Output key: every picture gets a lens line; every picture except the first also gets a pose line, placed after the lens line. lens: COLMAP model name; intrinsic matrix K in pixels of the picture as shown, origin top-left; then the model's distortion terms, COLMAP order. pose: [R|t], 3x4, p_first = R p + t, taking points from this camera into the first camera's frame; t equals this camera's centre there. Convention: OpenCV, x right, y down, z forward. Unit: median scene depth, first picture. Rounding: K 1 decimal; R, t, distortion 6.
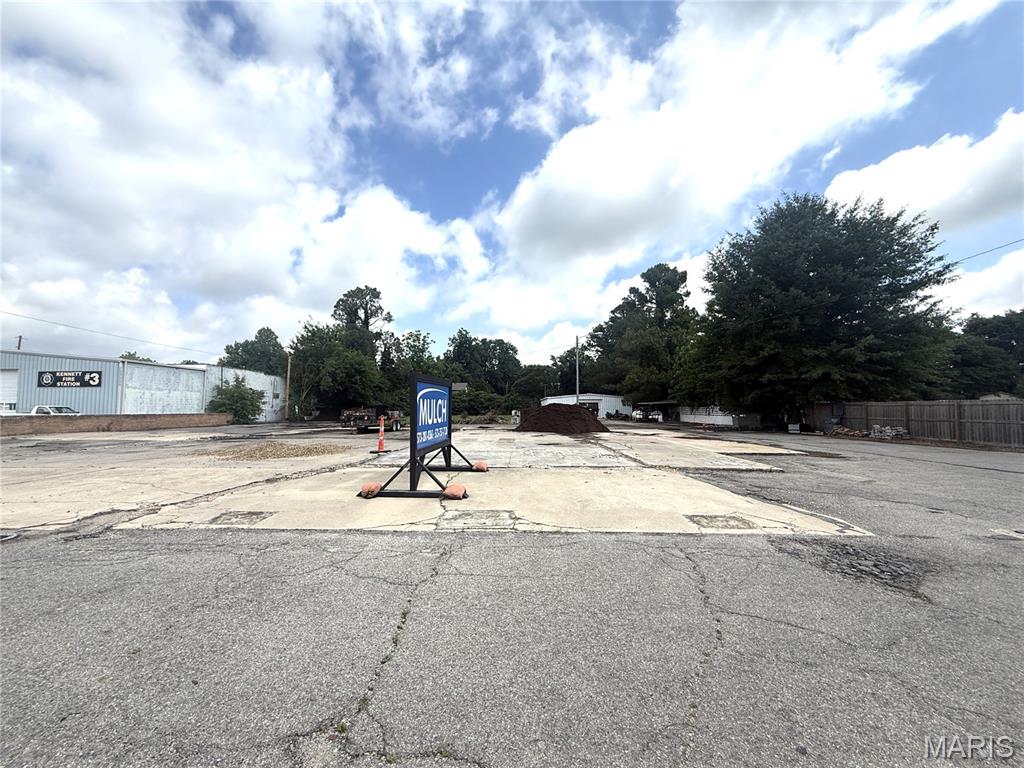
lens RADIAL K [[406.9, 0, 512.2], [0, 406.9, 384.3], [0, 0, 1]] dist [0.000413, 0.000517]
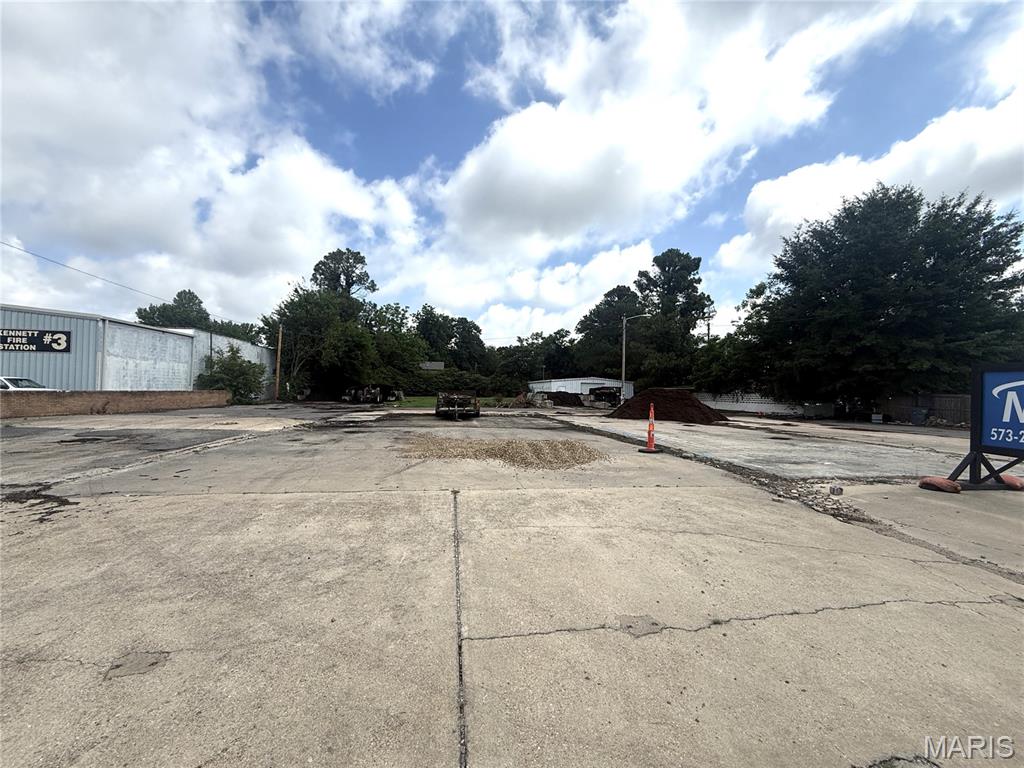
lens RADIAL K [[406.9, 0, 512.5], [0, 406.9, 391.7], [0, 0, 1]] dist [0.000413, 0.000517]
pose [[0.984998, 0.019948, 0.171409, -0.328751], [-0.030849, 0.997651, 0.061167, 0.006263], [-0.169786, -0.065537, 0.983299, 0.124244]]
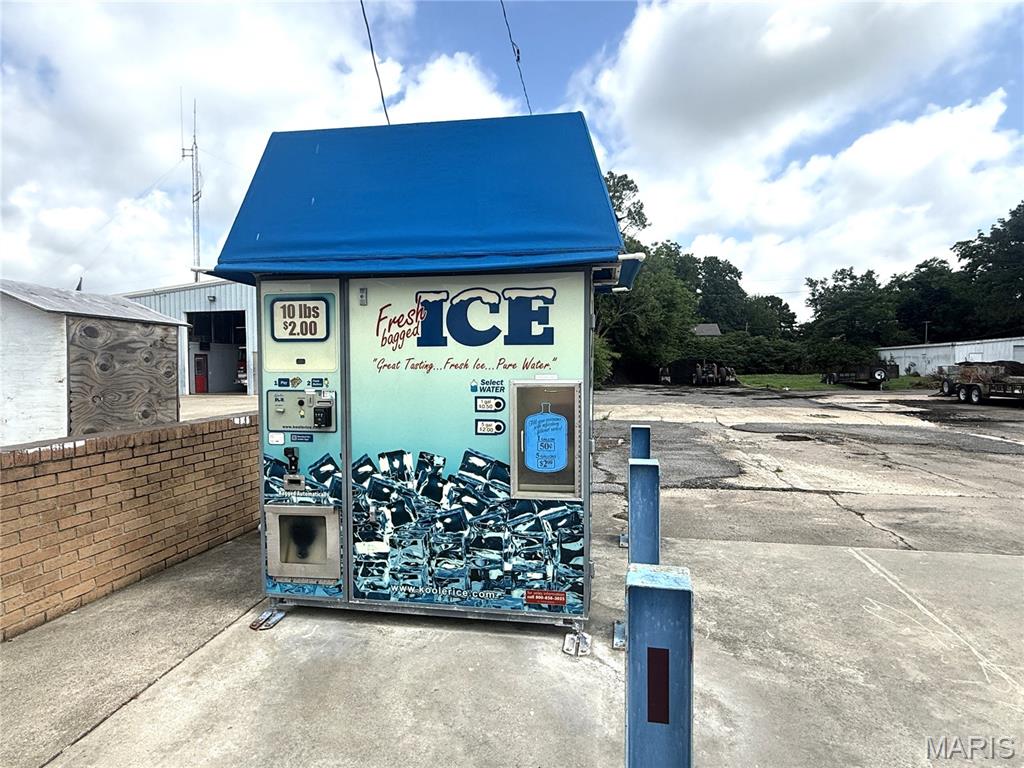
lens RADIAL K [[582.3, 0, 508.3], [0, 582.3, 387.0], [0, 0, 1]] dist [-0.005568, 0.002033]
pose [[0.981647, 0.000165, -0.190708, -0.739221], [0.018141, 0.995384, 0.094241, 0.008652], [0.189844, -0.095971, 0.977113, 0.116472]]
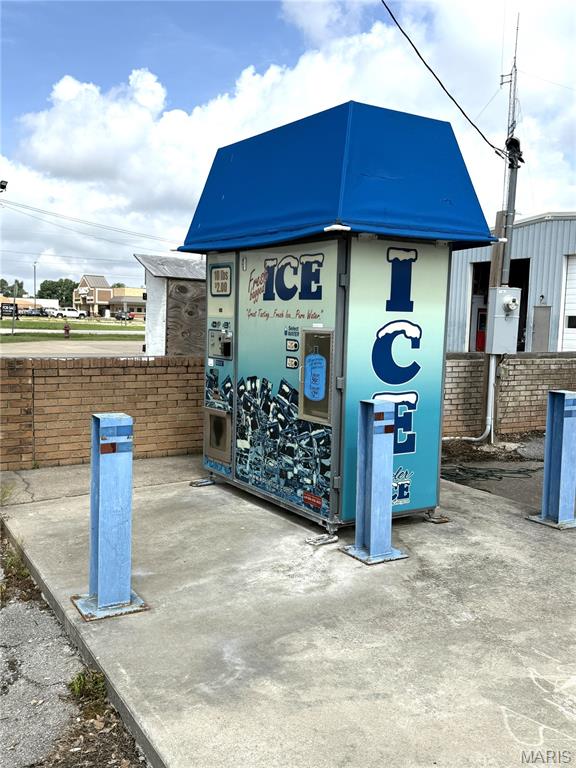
lens RADIAL K [[730.1, 0, 288.2], [0, 730.1, 385.5], [0, 0, 1]] dist [0.075289, 0.000000]
pose [[0.519231, 0.091611, -0.849710, 2.019899], [0.022766, 0.992403, 0.120907, 0.043099], [0.854331, -0.082123, 0.513201, 0.378871]]
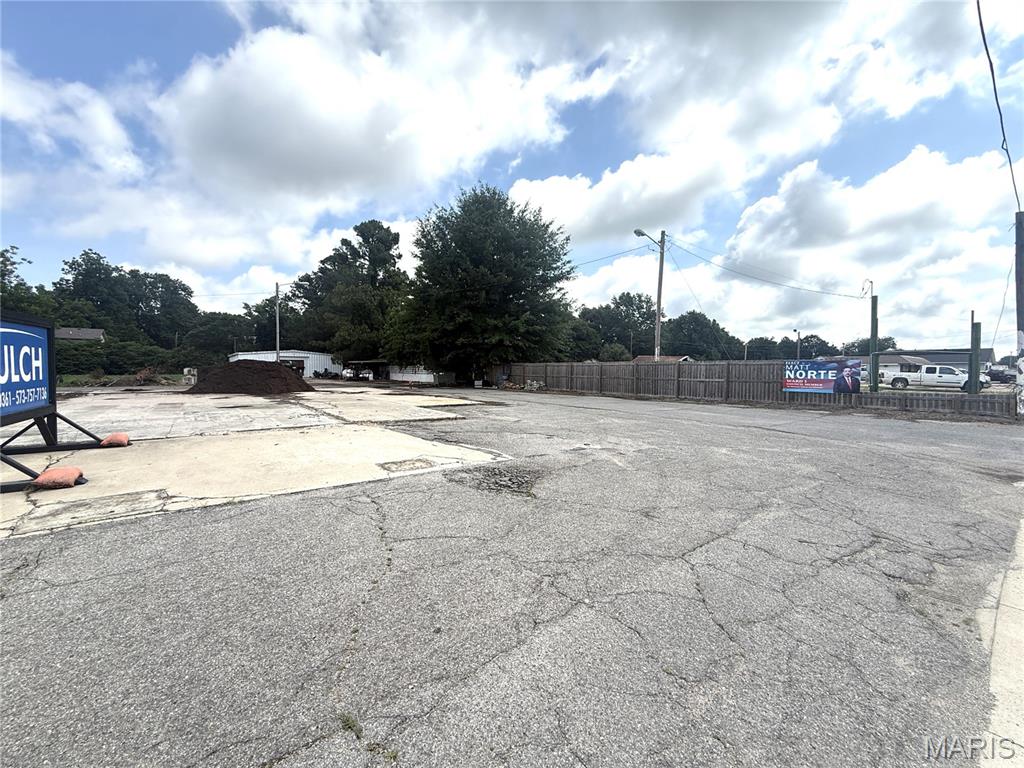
lens RADIAL K [[406.9, 0, 508.2], [0, 406.9, 379.6], [0, 0, 1]] dist [0.000413, 0.000517]
pose [[0.784742, -0.010382, 0.619735, 0.007835], [-0.044364, 0.996354, 0.072868, 0.002484], [-0.618233, -0.084677, 0.781421, -0.002411]]
